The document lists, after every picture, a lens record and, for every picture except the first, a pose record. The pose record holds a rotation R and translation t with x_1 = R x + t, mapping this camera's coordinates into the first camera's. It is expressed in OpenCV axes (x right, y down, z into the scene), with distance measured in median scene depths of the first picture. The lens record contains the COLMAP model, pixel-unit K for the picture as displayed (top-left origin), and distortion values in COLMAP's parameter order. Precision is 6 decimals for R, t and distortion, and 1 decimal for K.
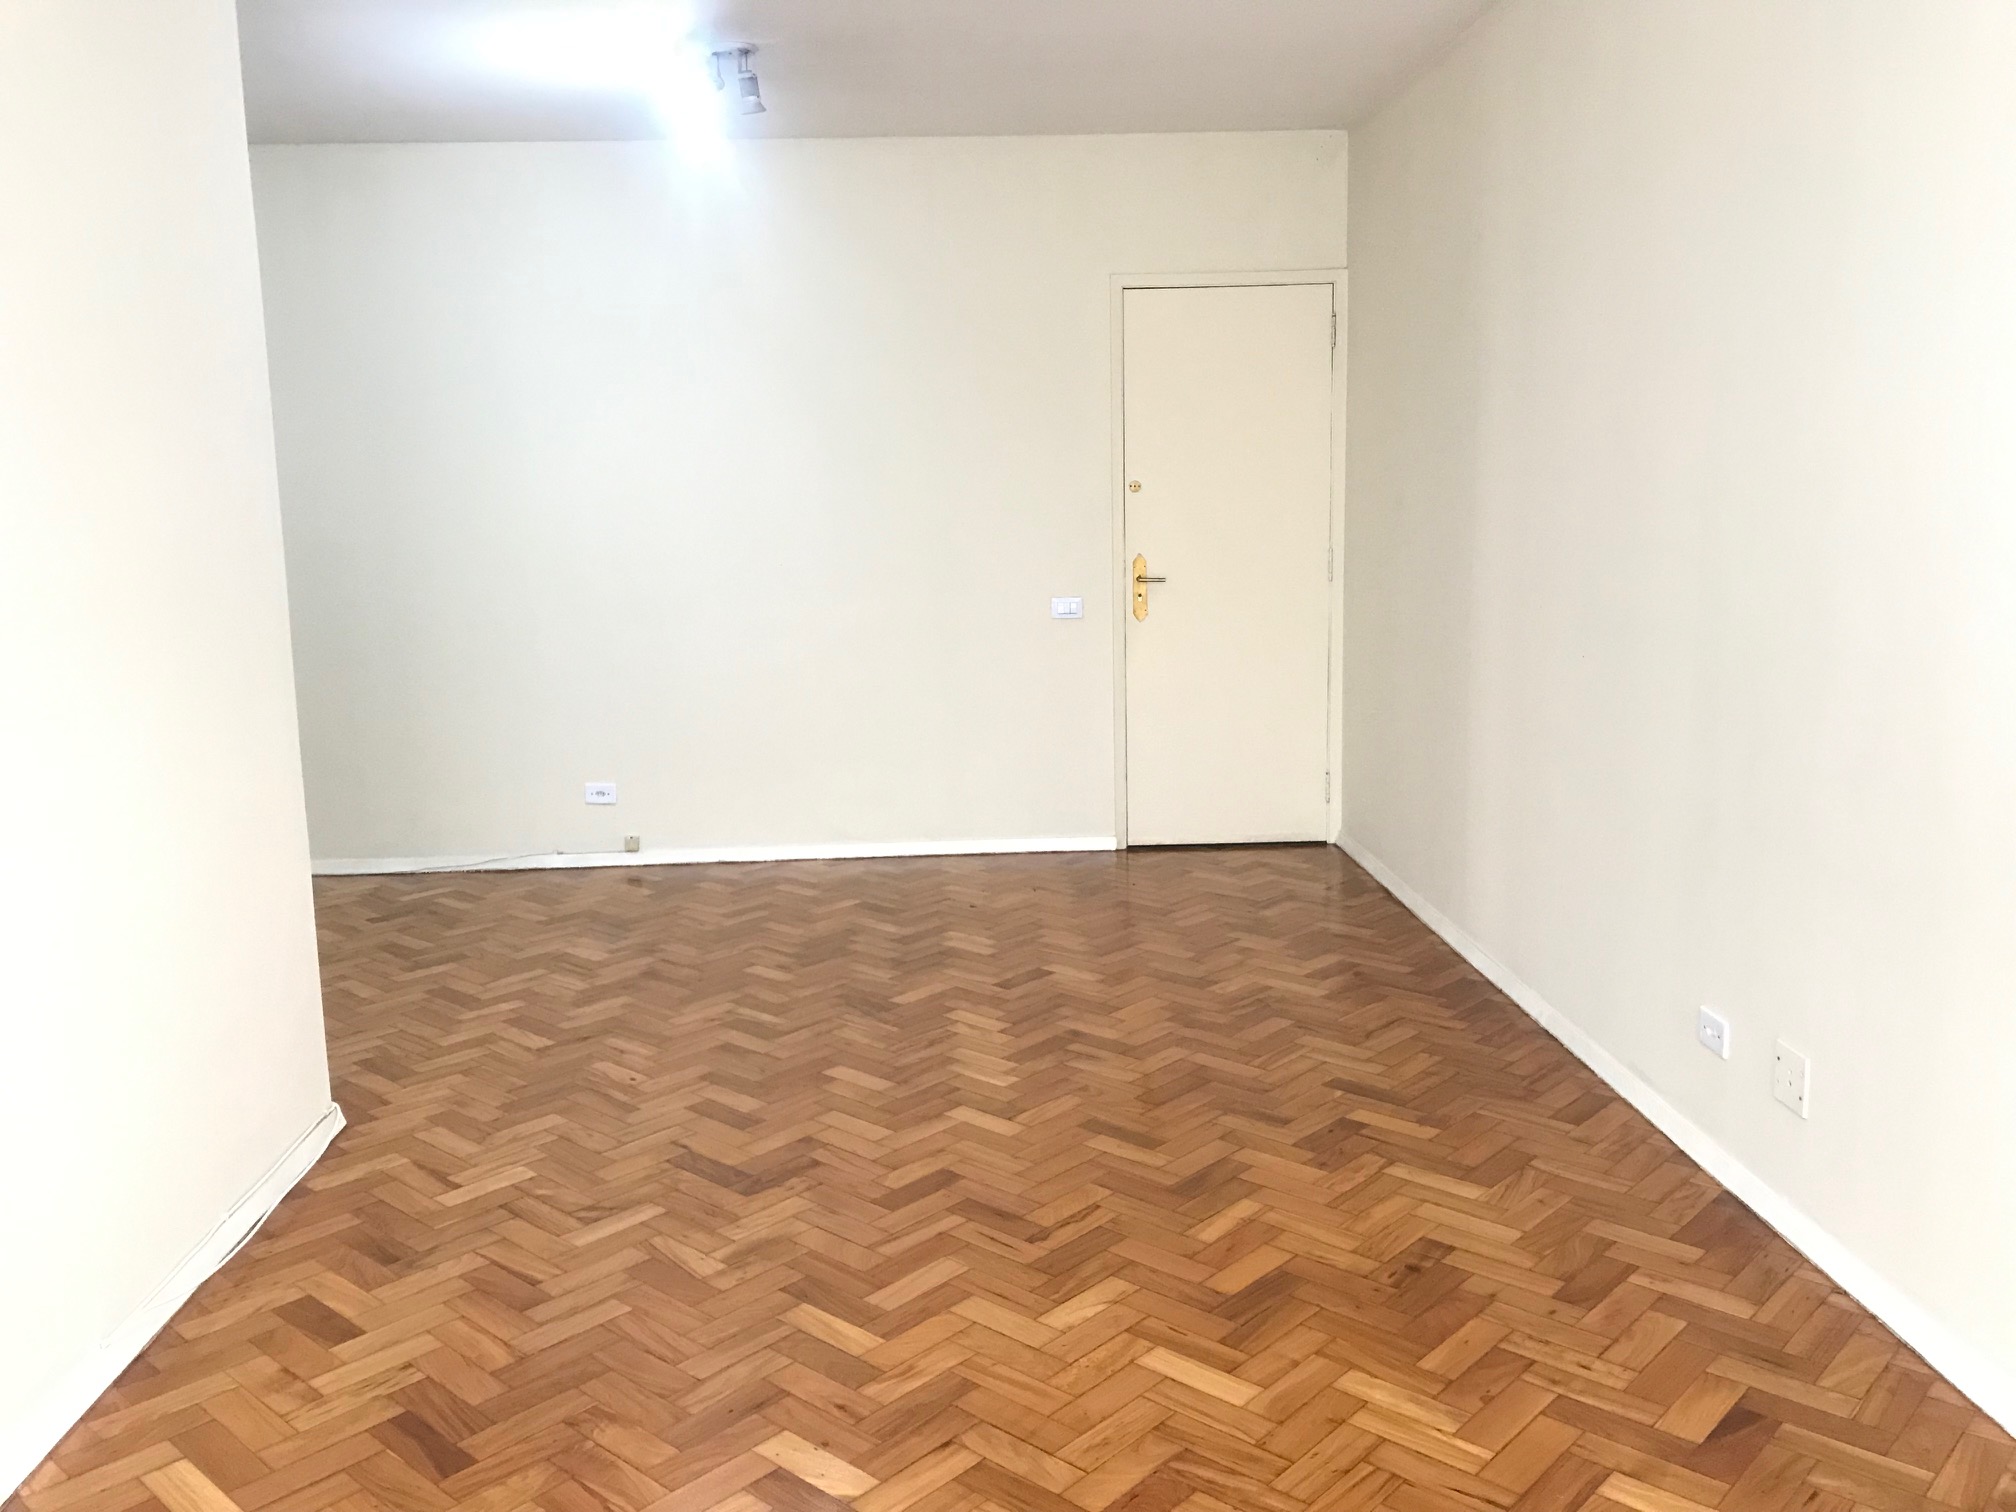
lens RADIAL K [[1654.6, 0, 1014.9], [0, 1654.6, 746.0], [0, 0, 1]] dist [0.119307, -0.223624]
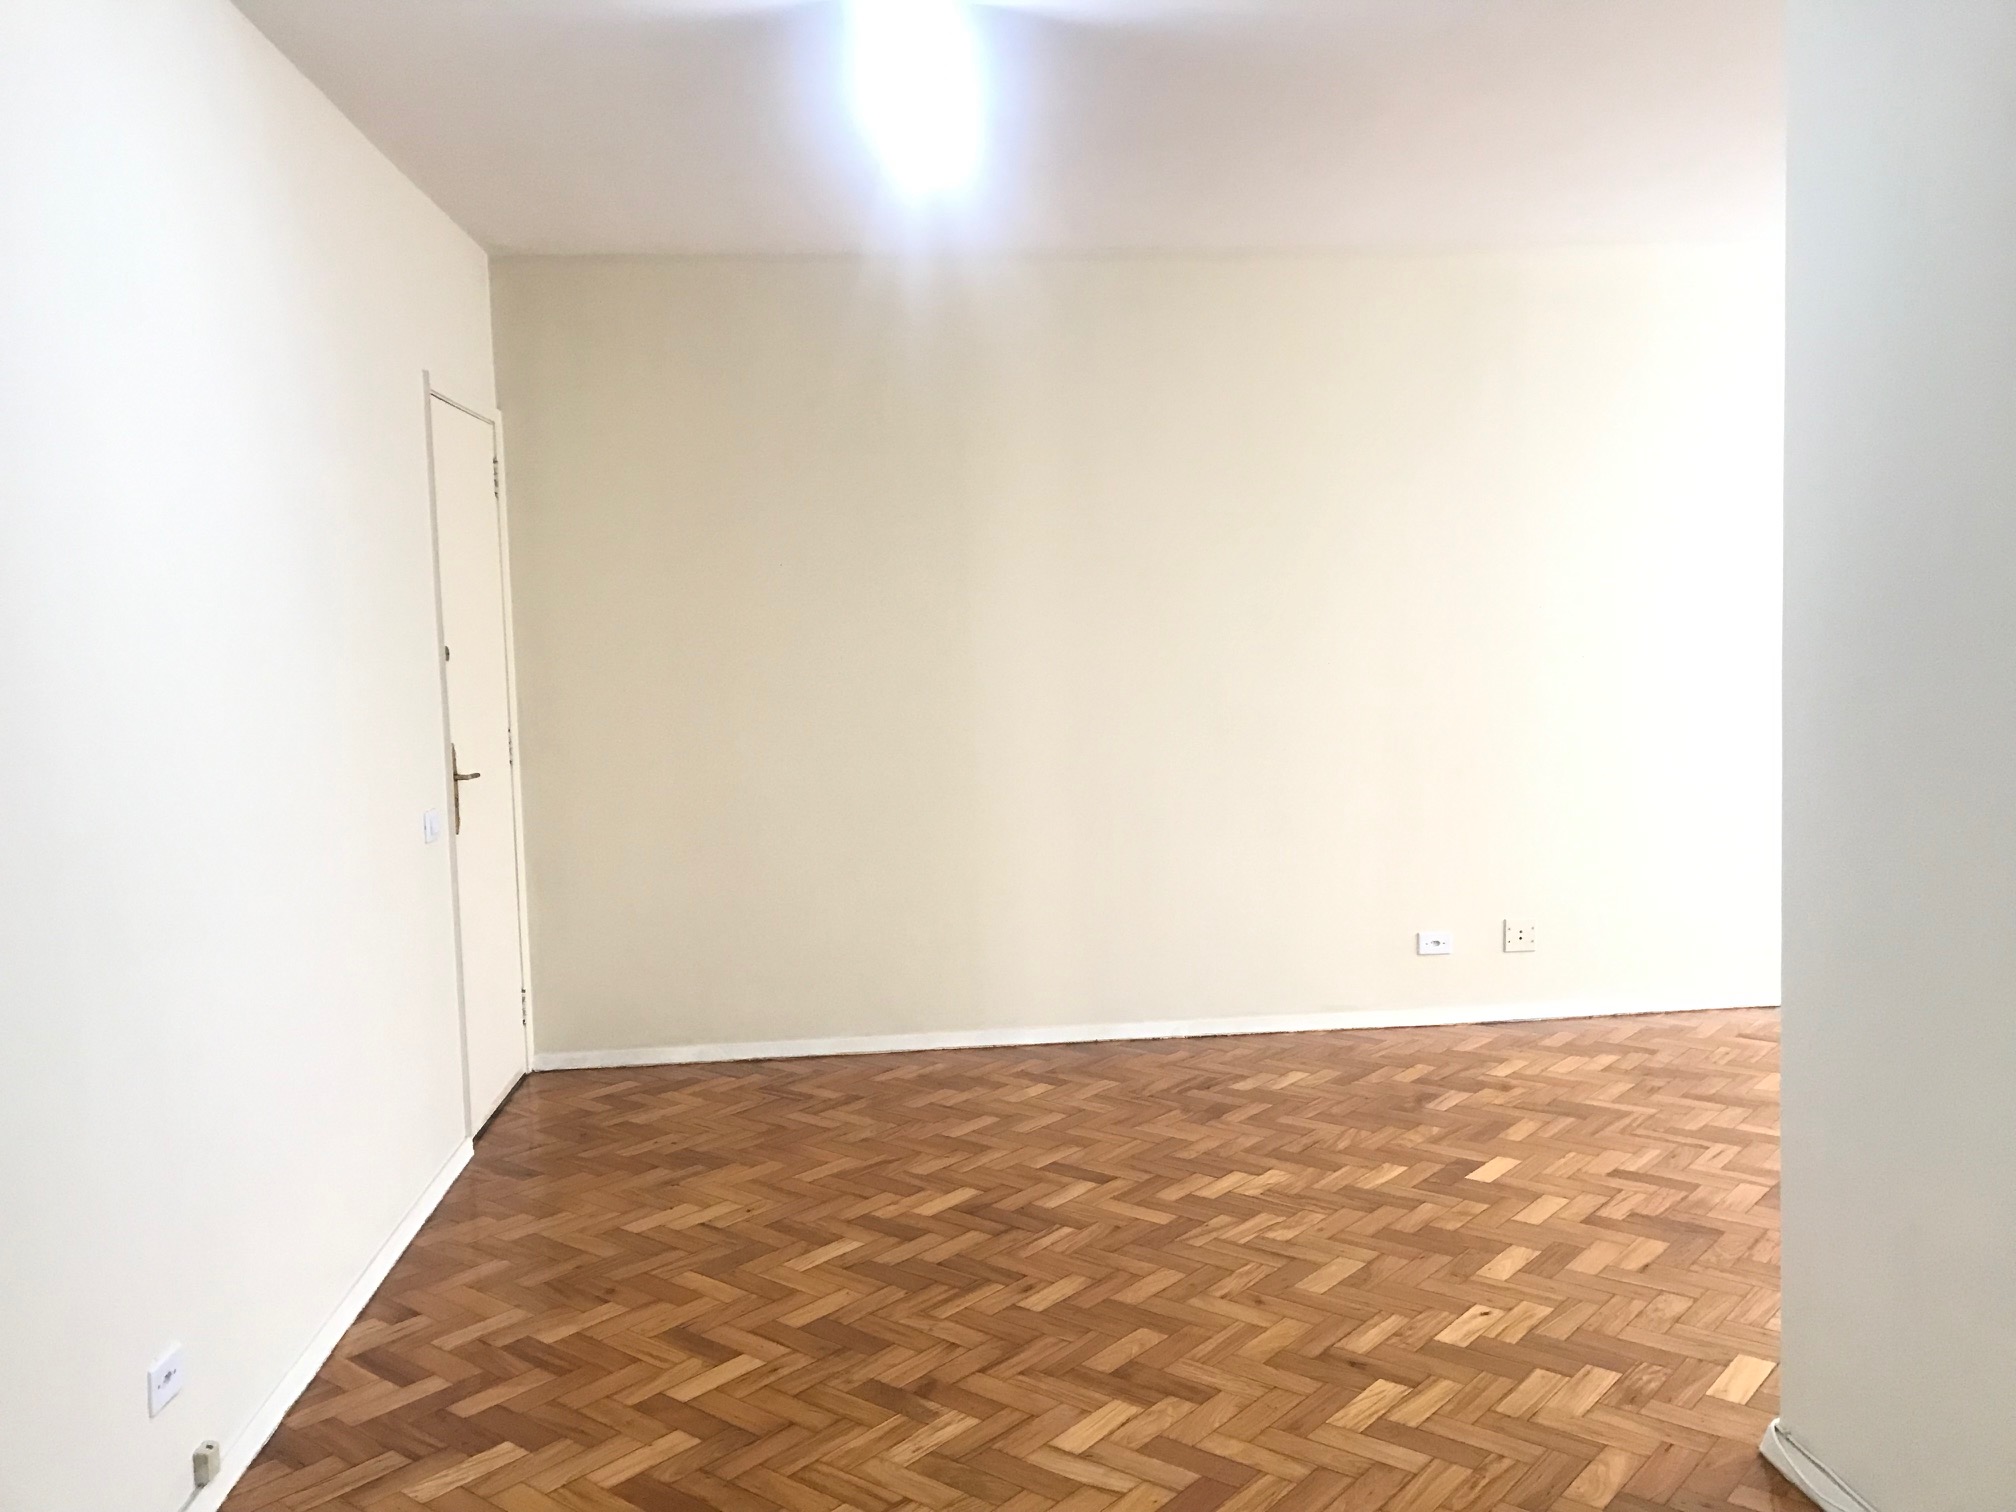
lens RADIAL K [[1654.6, 0, 1014.9], [0, 1654.6, 746.0], [0, 0, 1]] dist [0.119307, -0.223624]
pose [[-0.063472, -0.054313, 0.996505, -0.920325], [0.176939, 0.982087, 0.064797, -0.160669], [-0.982173, 0.180433, -0.052724, 1.072953]]
